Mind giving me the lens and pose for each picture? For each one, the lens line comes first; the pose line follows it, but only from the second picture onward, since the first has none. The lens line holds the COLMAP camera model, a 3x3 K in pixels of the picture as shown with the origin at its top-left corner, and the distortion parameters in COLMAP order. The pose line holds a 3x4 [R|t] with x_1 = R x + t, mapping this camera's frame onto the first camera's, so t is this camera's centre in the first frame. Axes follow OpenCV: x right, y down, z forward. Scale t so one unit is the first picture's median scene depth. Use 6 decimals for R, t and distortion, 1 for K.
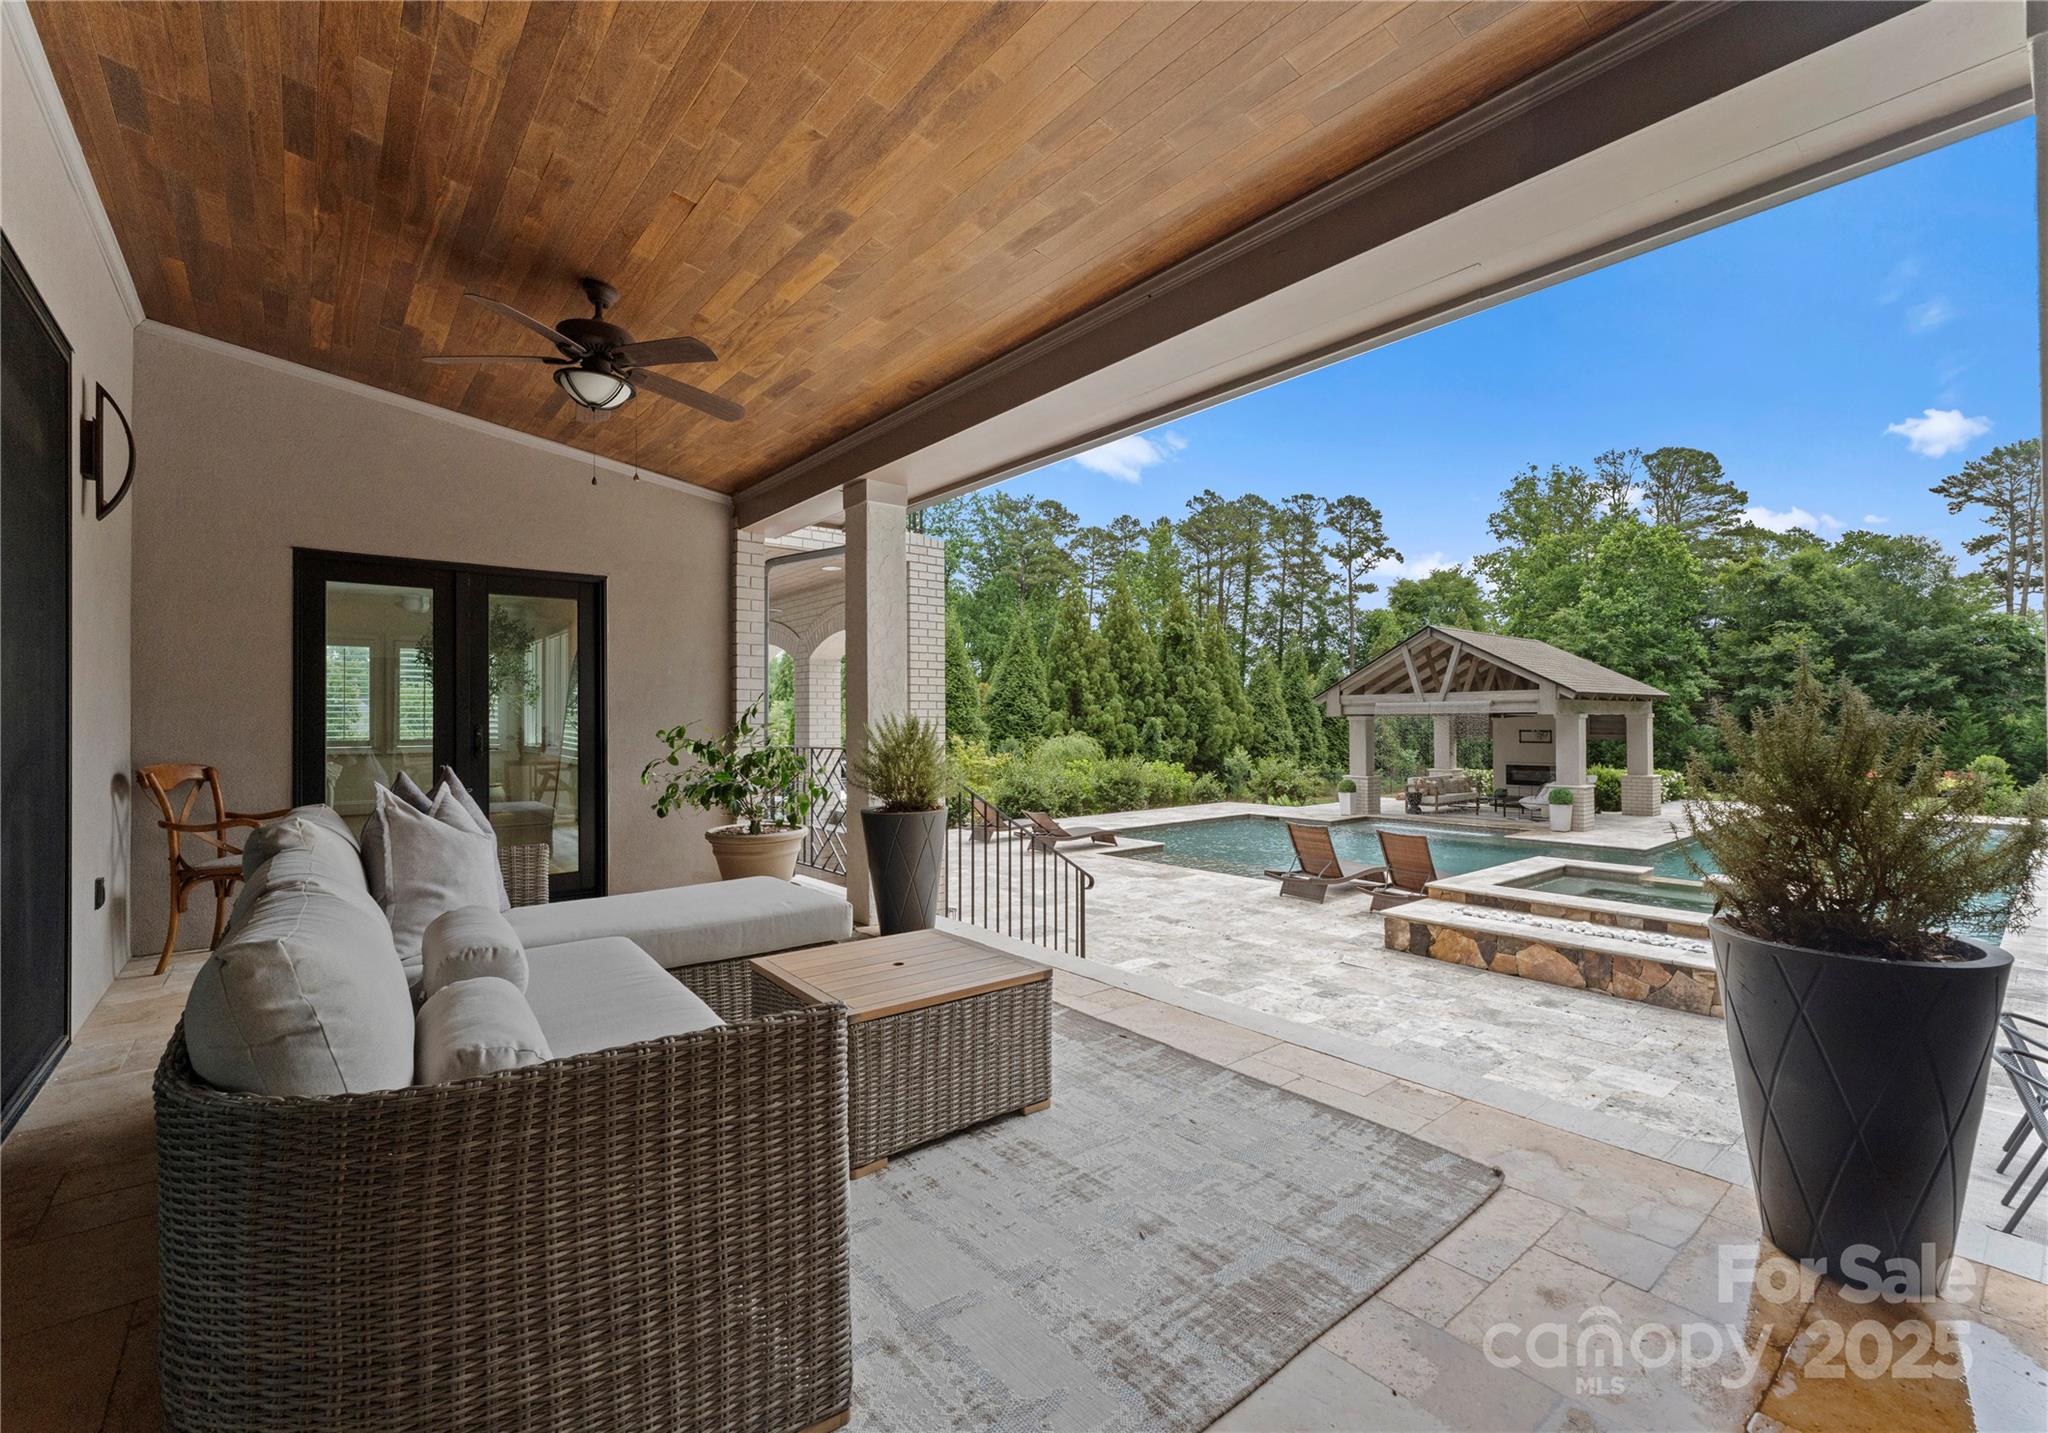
lens RADIAL K [[894.7, 0, 1017.7], [0, 894.7, 709.5], [0, 0, 1]] dist [-0.001791, 0.000674]
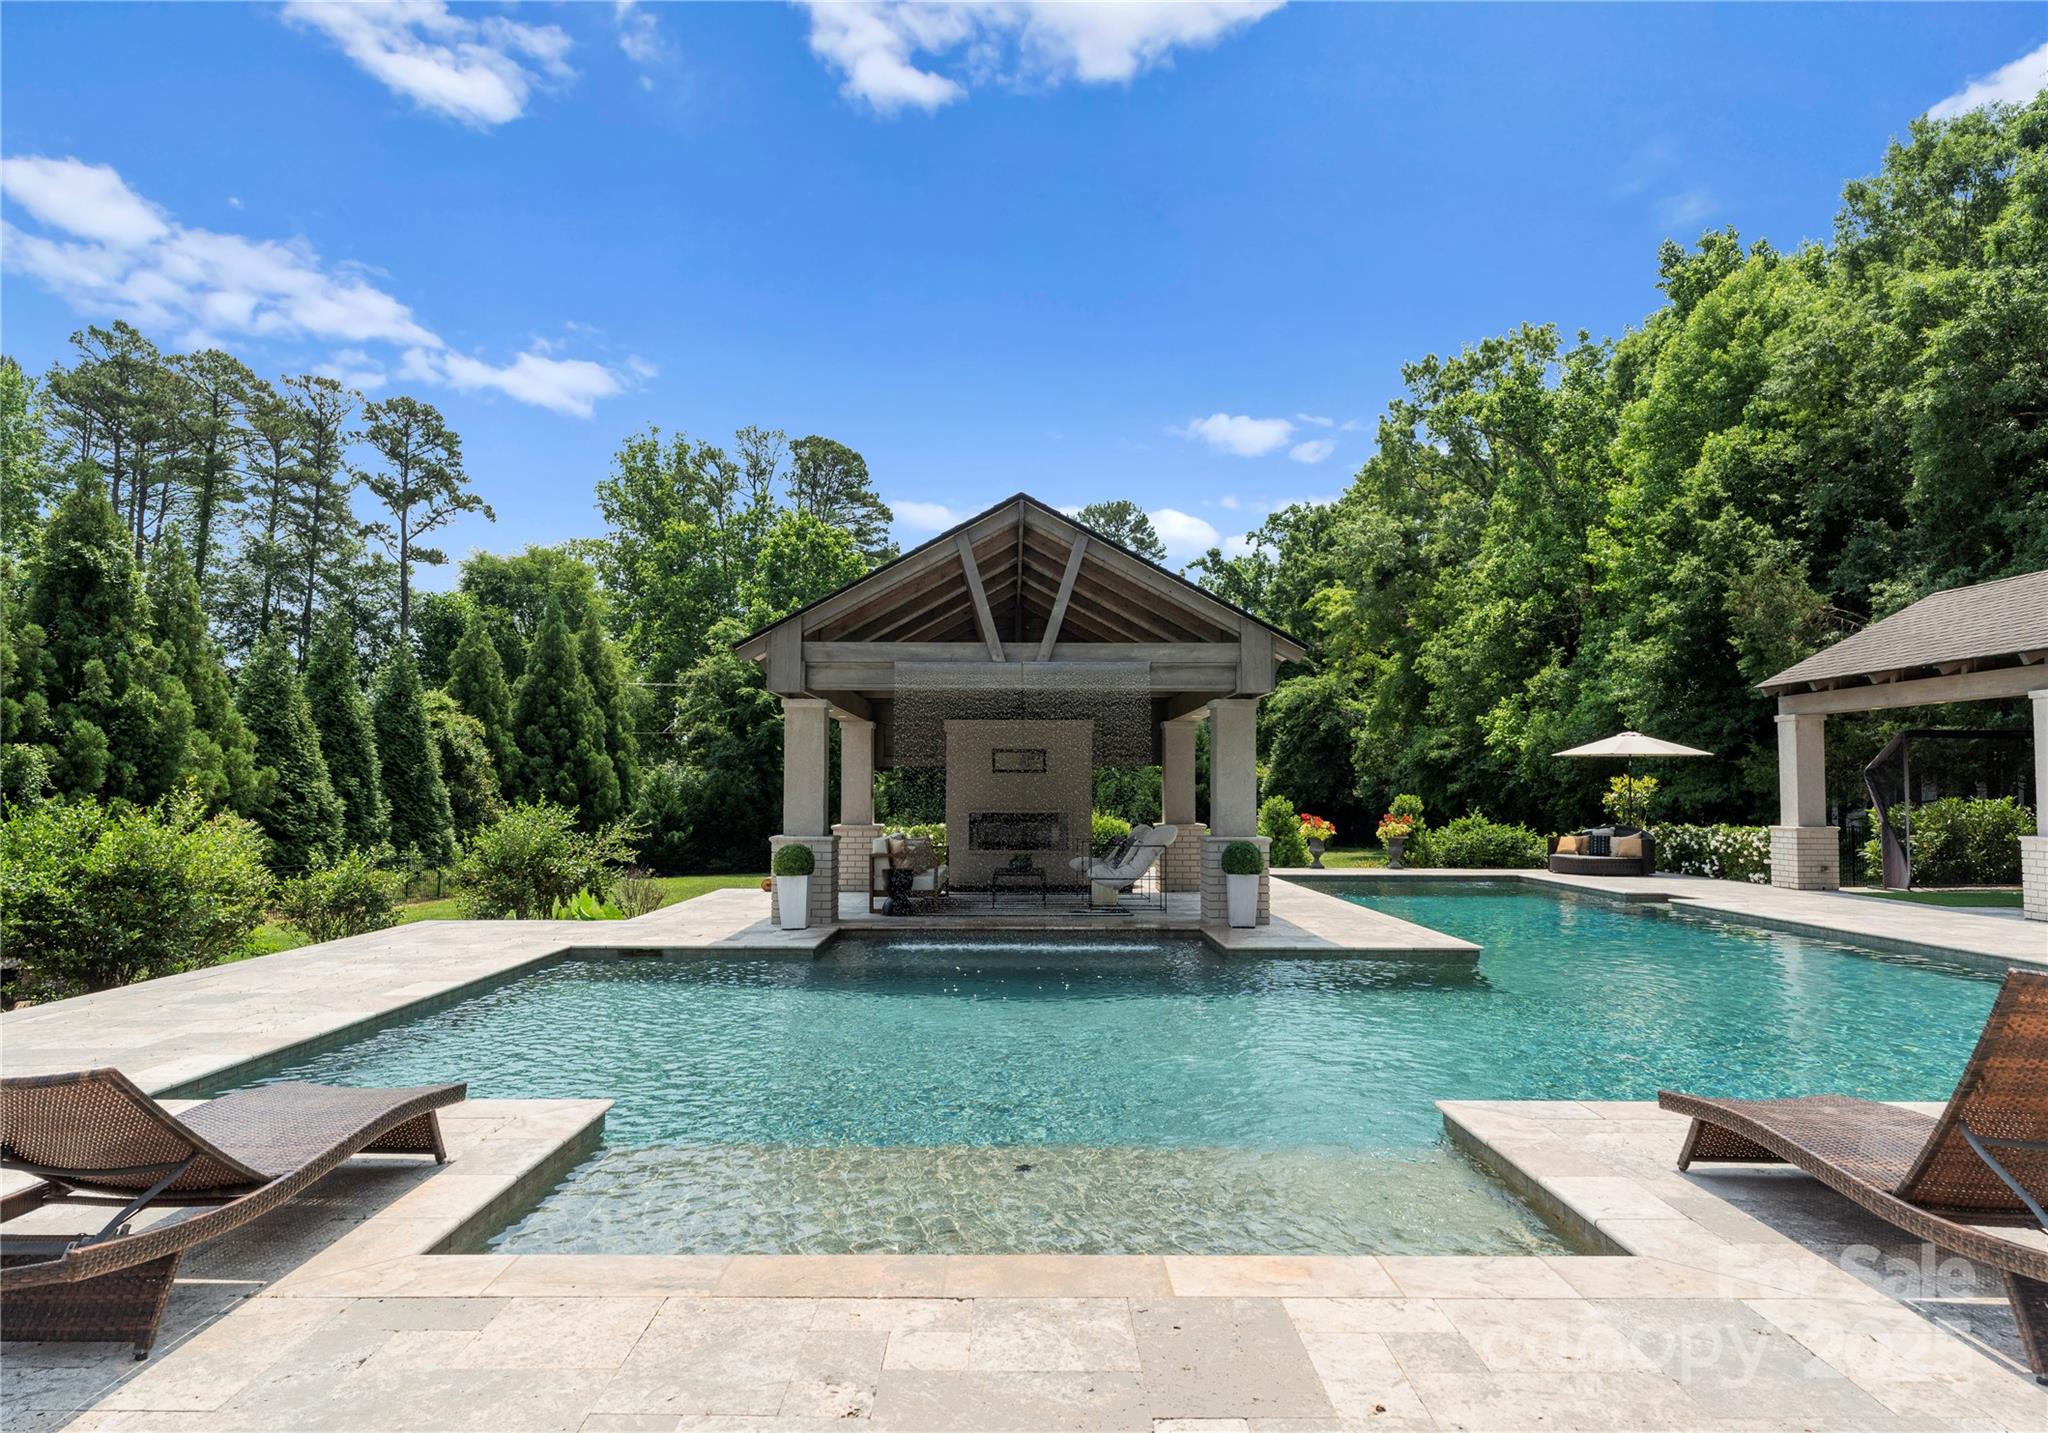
lens RADIAL K [[1253.1, 0, 1026.3], [0, 1253.1, 746.5], [0, 0, 1]] dist [-0.003135, 0.002770]
pose [[0.634371, 0.033006, 0.772324, -0.007678], [-0.015355, 0.999429, -0.030100, 0.016225], [-0.772876, 0.007236, 0.634515, 0.183168]]
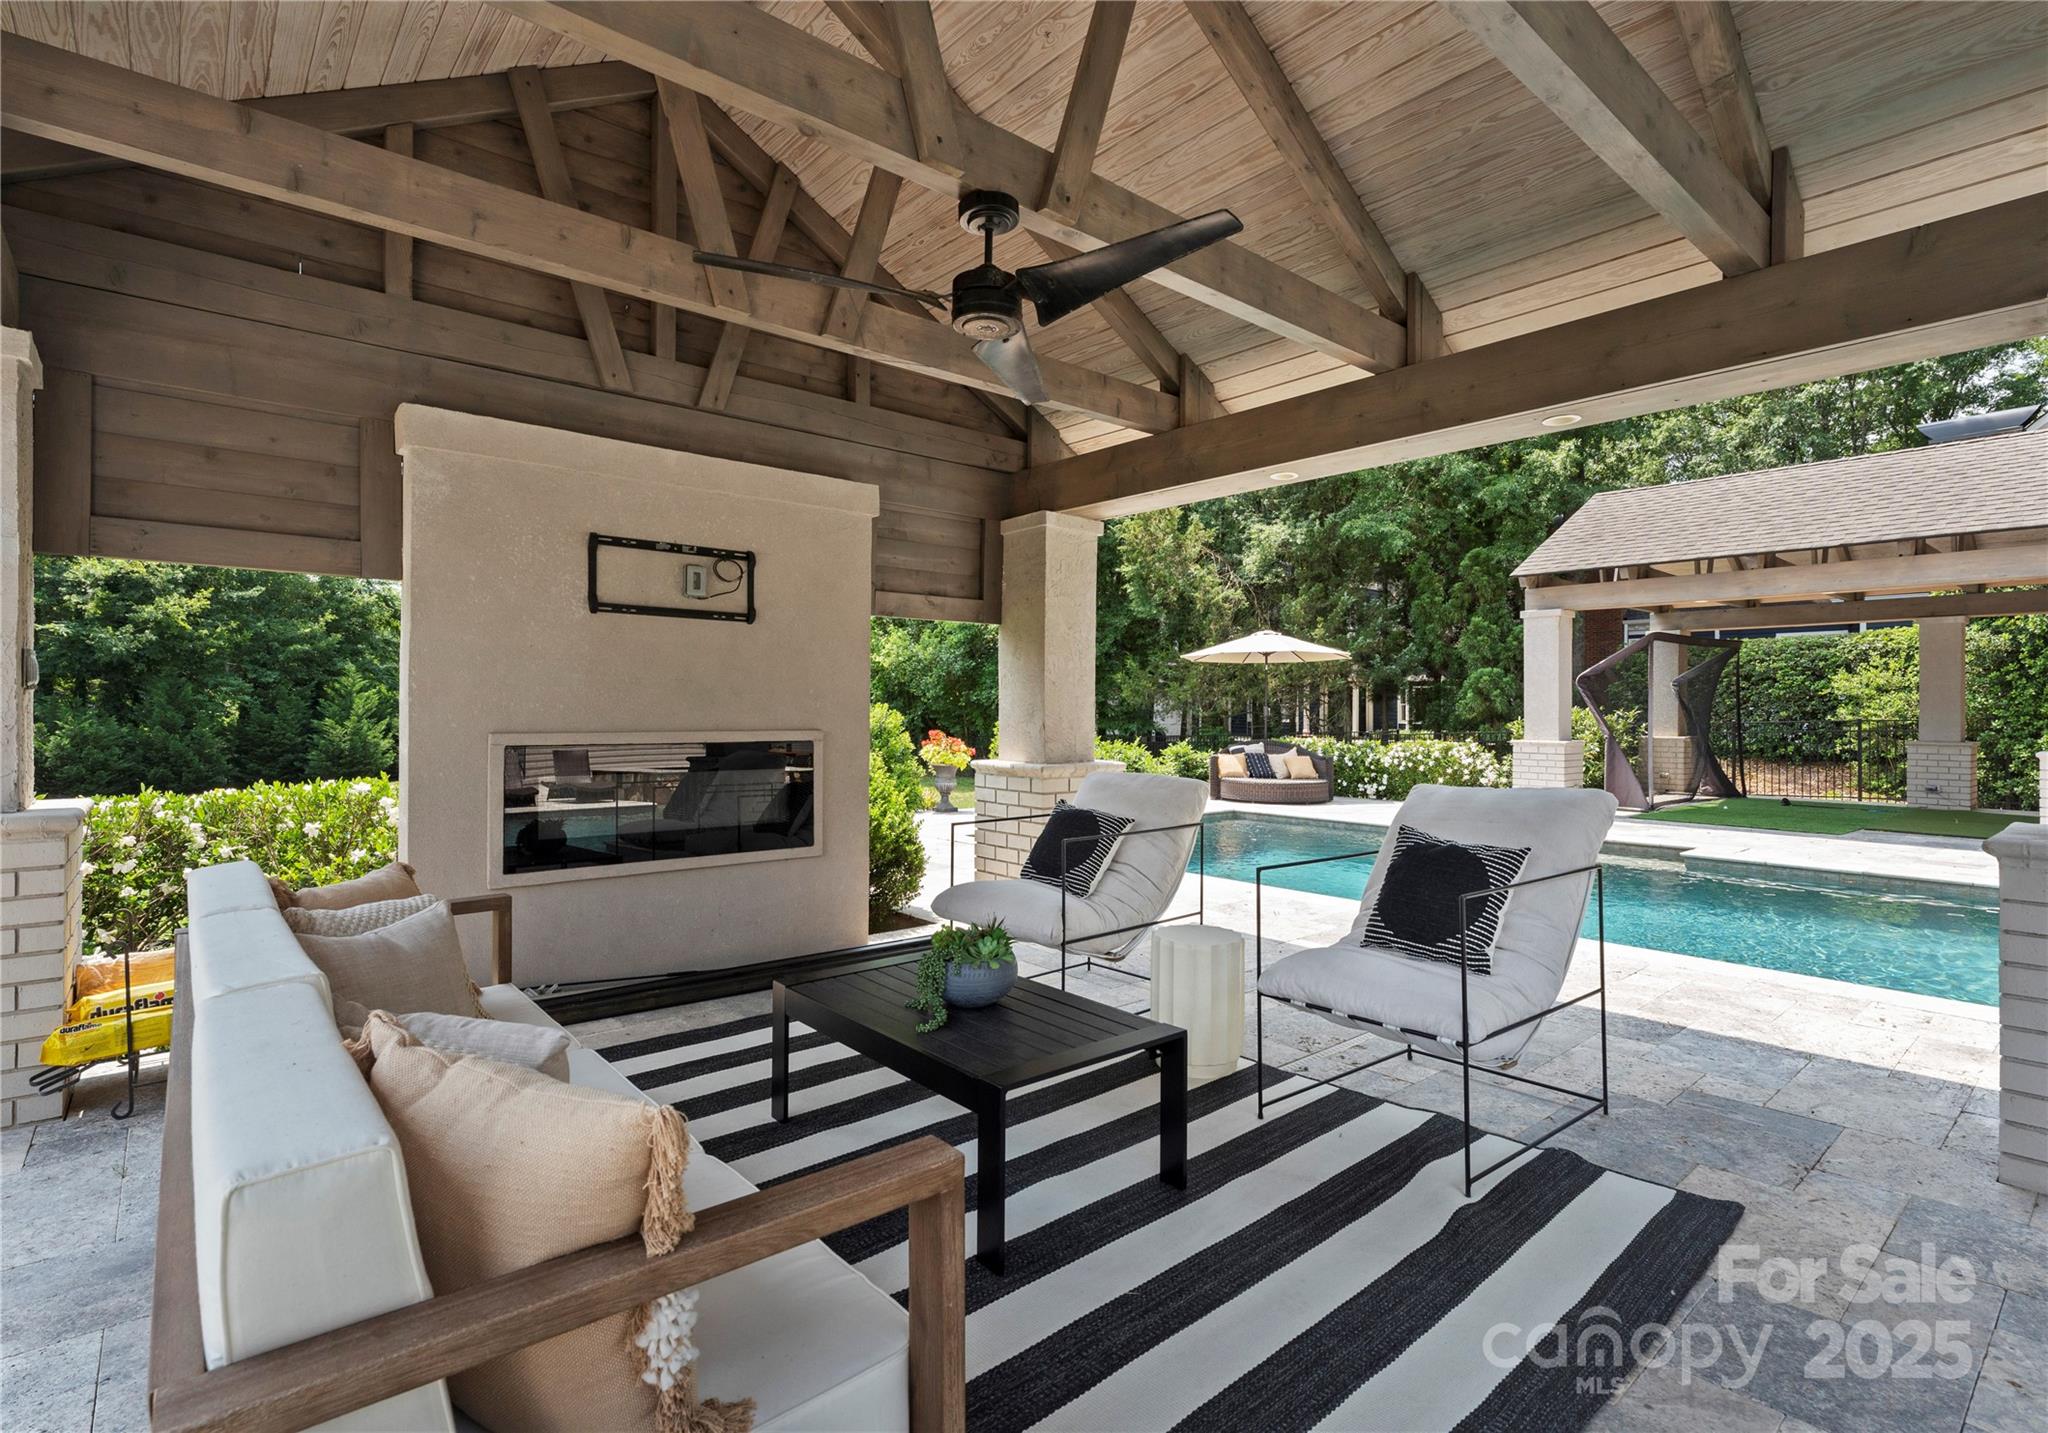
lens RADIAL K [[982.0, 0, 1017.3], [0, 982.0, 709.9], [0, 0, 1]] dist [0.000265, 0.000624]
pose [[-0.009751, 0.004142, 0.999944, 0.139930], [-0.020152, 0.999788, -0.004338, 0.020225], [-0.999749, -0.020193, -0.009665, 0.341223]]
